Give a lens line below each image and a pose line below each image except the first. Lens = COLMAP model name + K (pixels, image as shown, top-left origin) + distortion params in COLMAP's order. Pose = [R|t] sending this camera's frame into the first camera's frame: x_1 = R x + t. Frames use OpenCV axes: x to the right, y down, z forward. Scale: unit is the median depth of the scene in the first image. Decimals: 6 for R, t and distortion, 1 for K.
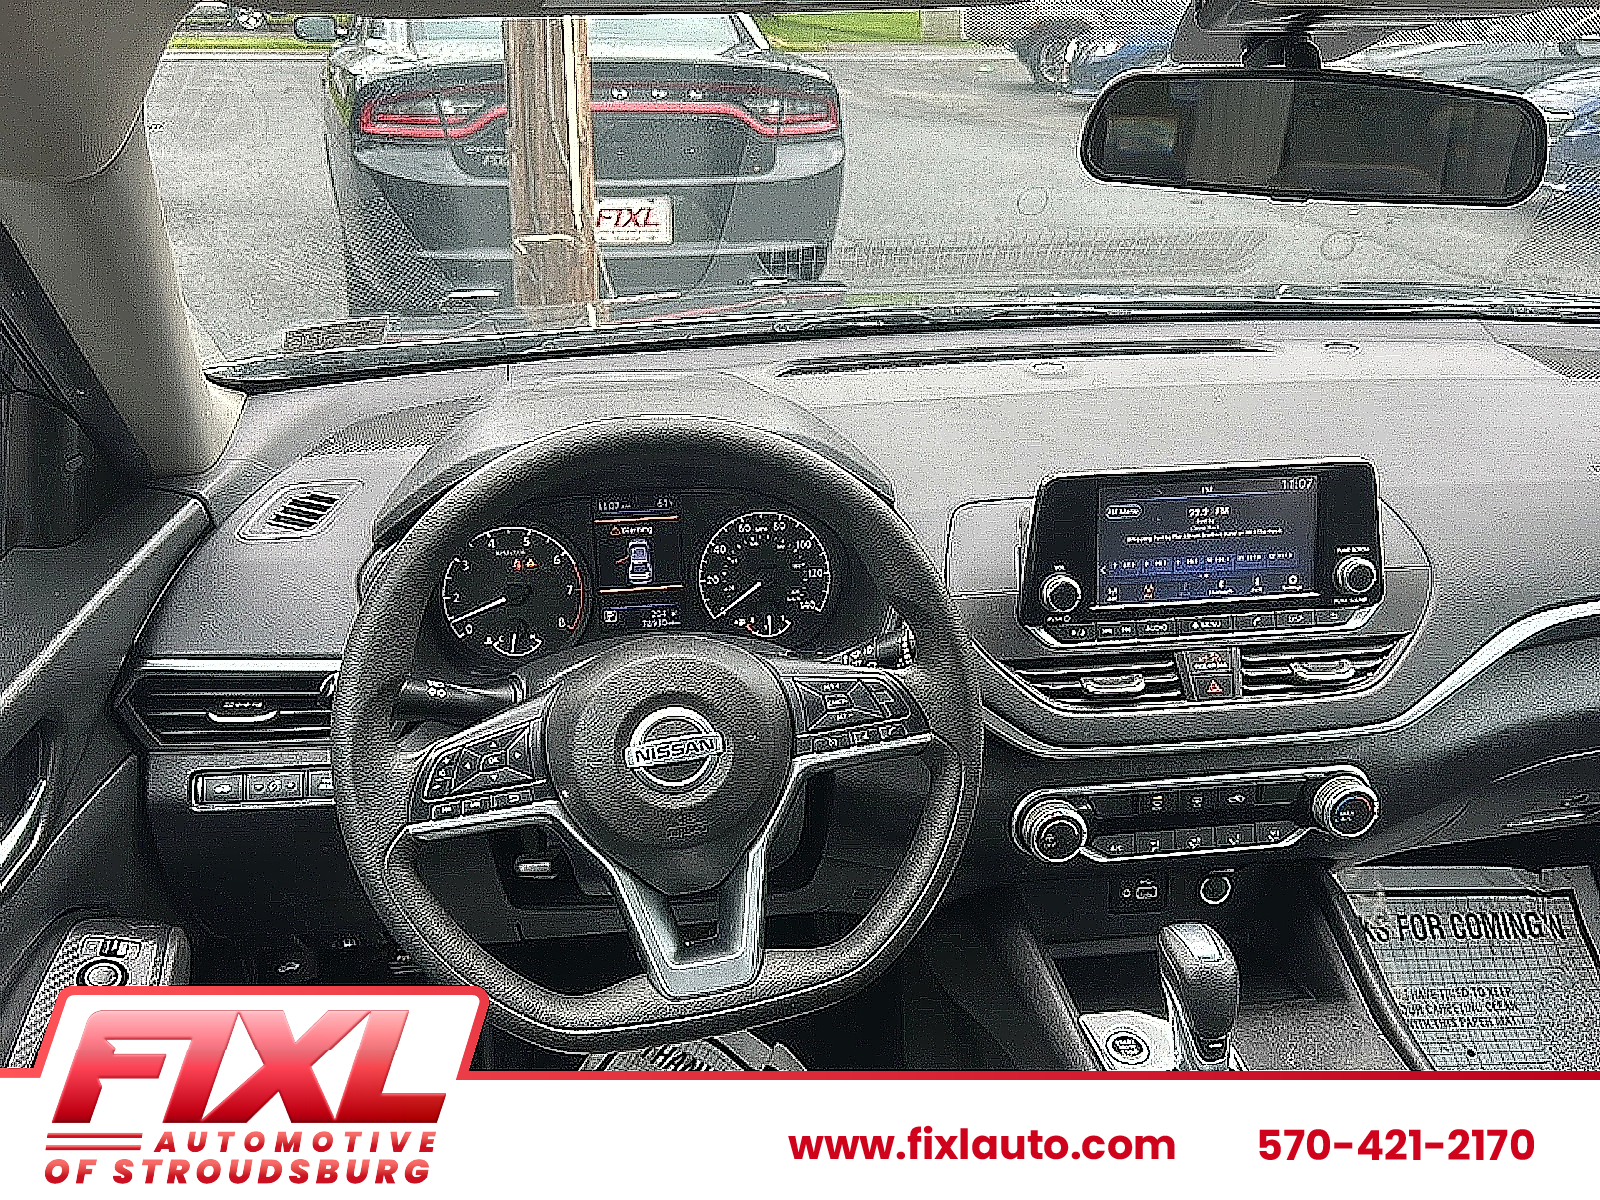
lens RADIAL K [[1479.3, 0, 802.4], [0, 1479.3, 607.6], [0, 0, 1]] dist [0.064396, 0.000000]
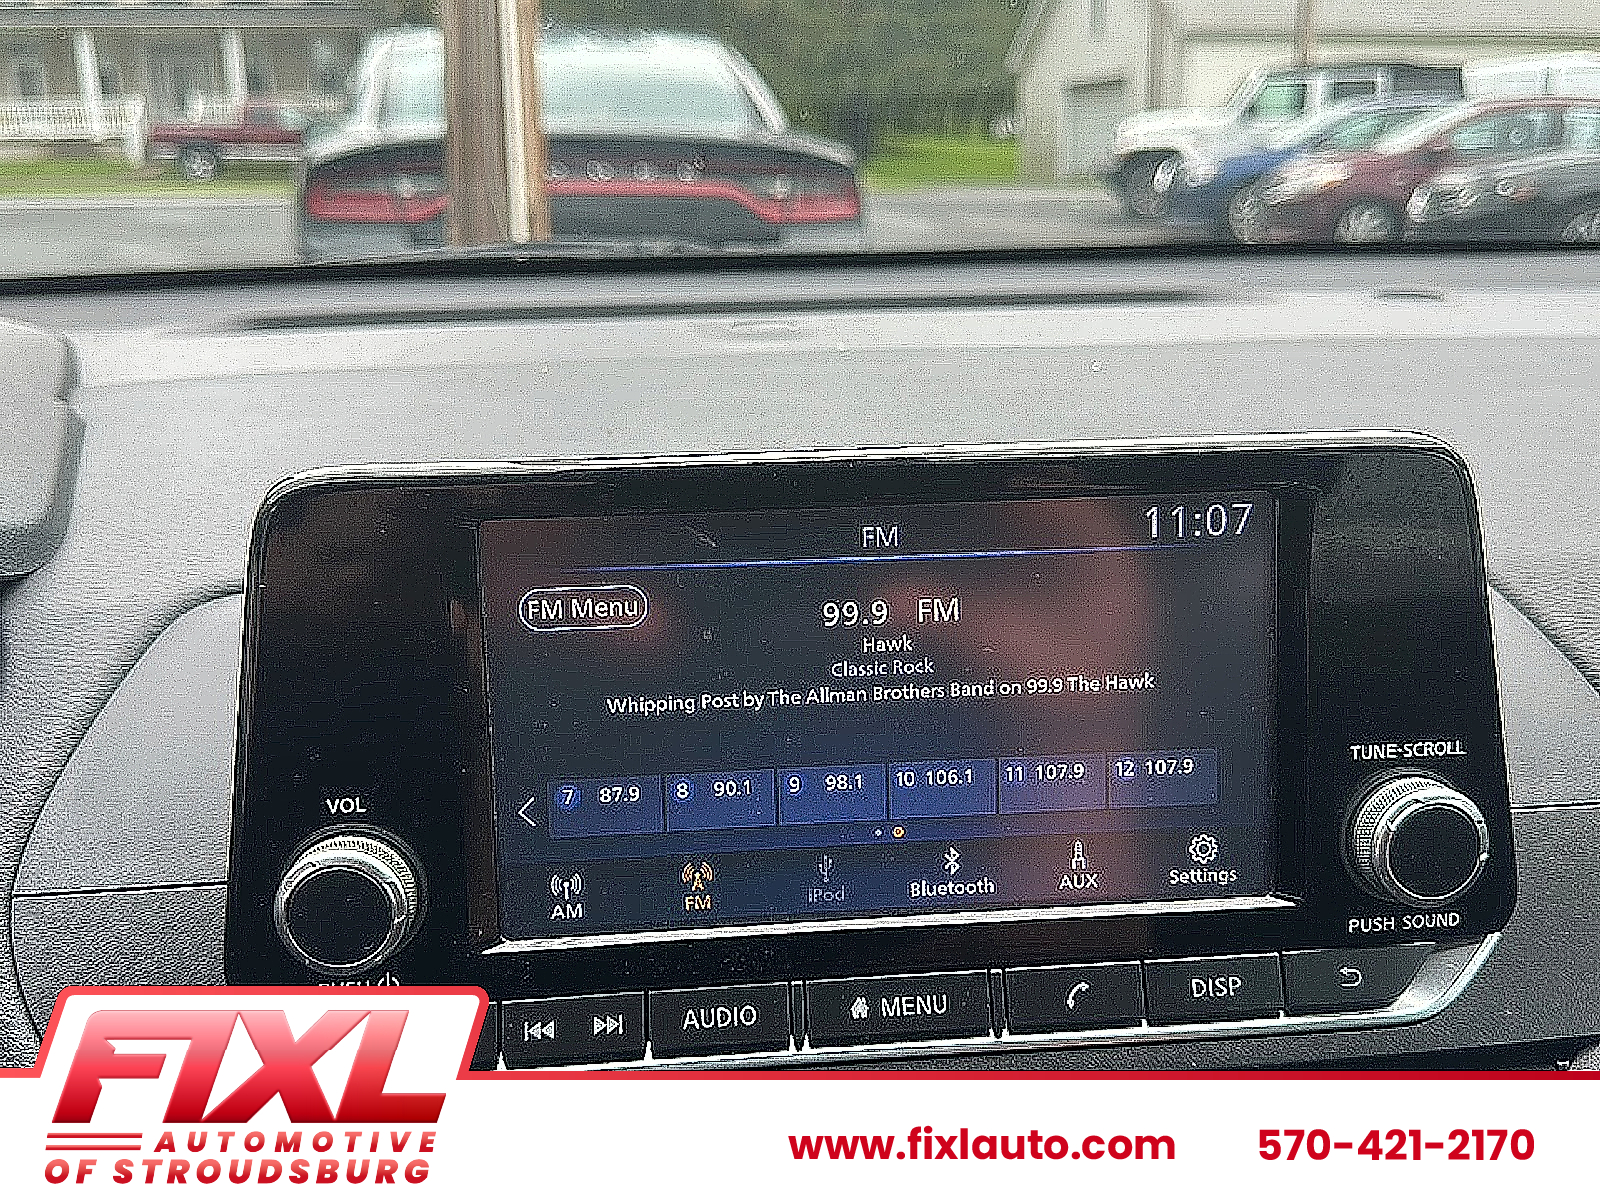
lens RADIAL K [[1479.3, 0, 804.7], [0, 1479.3, 602.5], [0, 0, 1]] dist [0.064396, 0.000000]
pose [[0.999382, 0.009340, -0.033900, 0.260436], [-0.012230, 0.996216, -0.086049, -0.040780], [0.032968, 0.086410, 0.995714, 0.701107]]
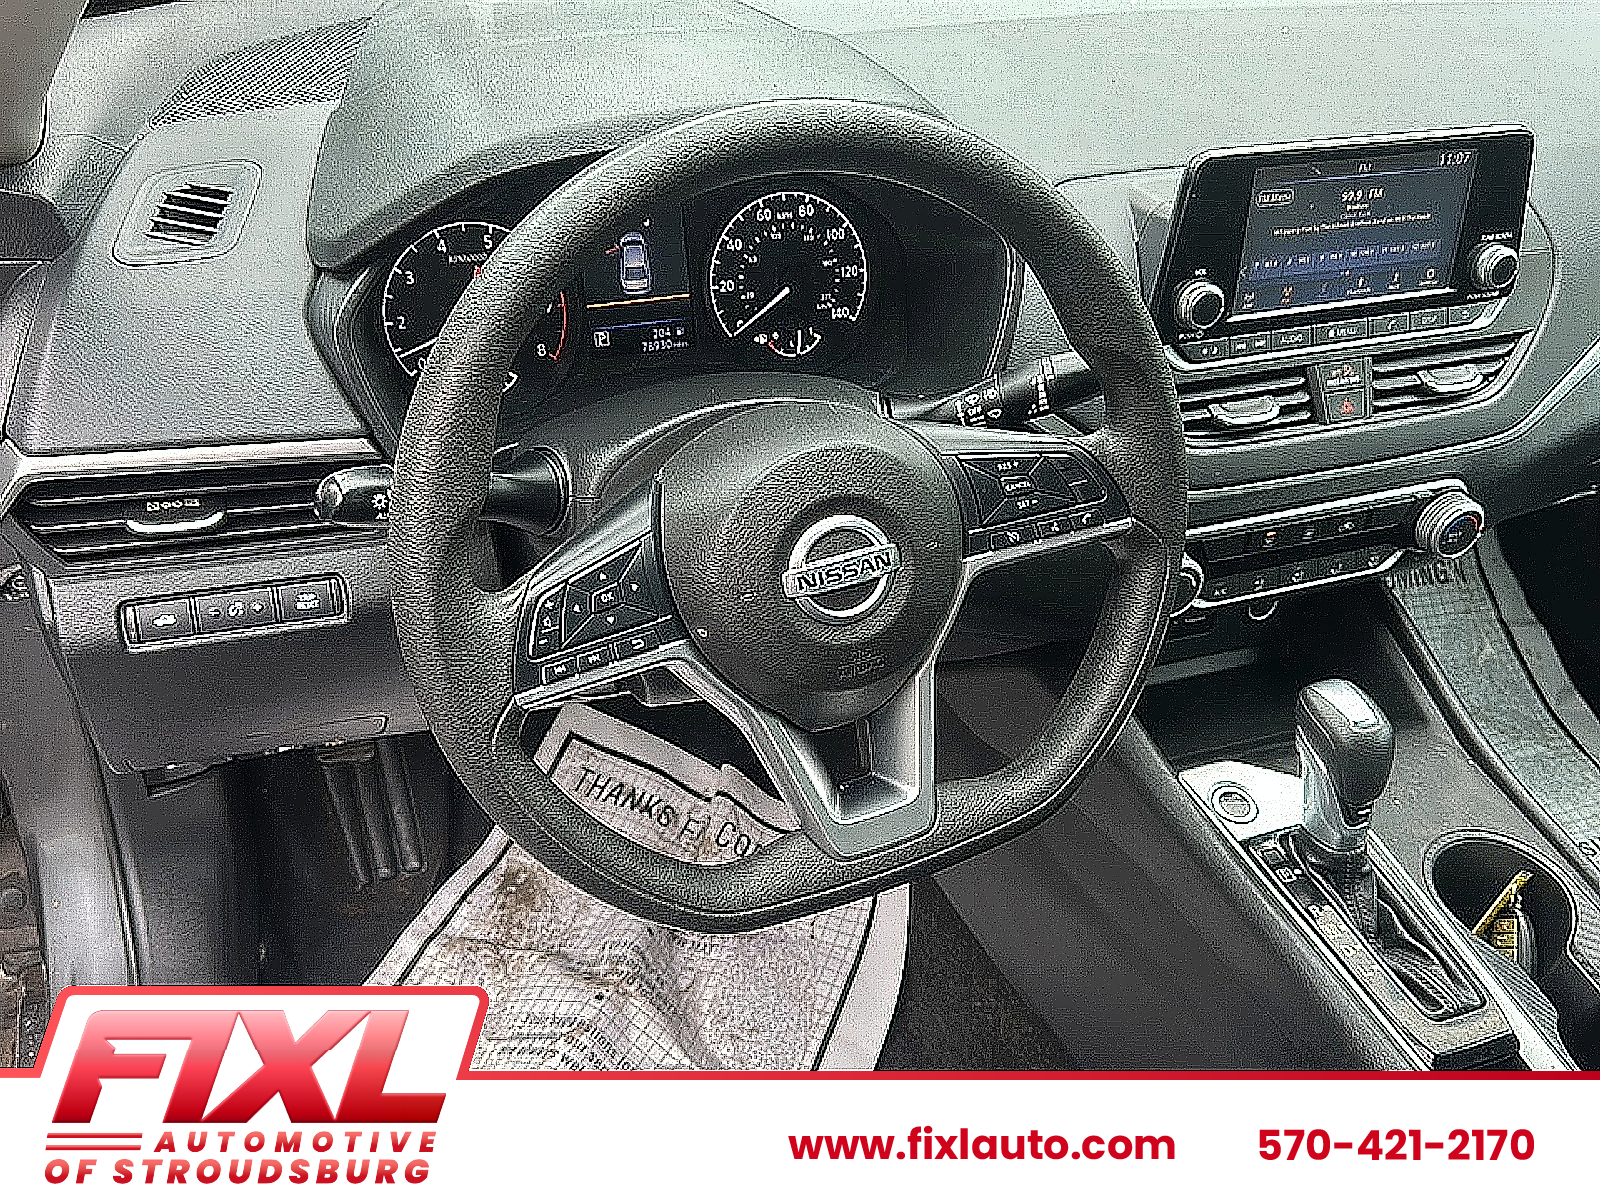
lens RADIAL K [[1479.3, 0, 823.4], [0, 1479.3, 636.2], [0, 0, 1]] dist [0.064396, 0.000000]
pose [[0.975324, -0.079646, 0.205910, -0.205220], [0.016398, 0.956218, 0.292195, -0.076581], [-0.220167, -0.281608, 0.933929, 0.214840]]
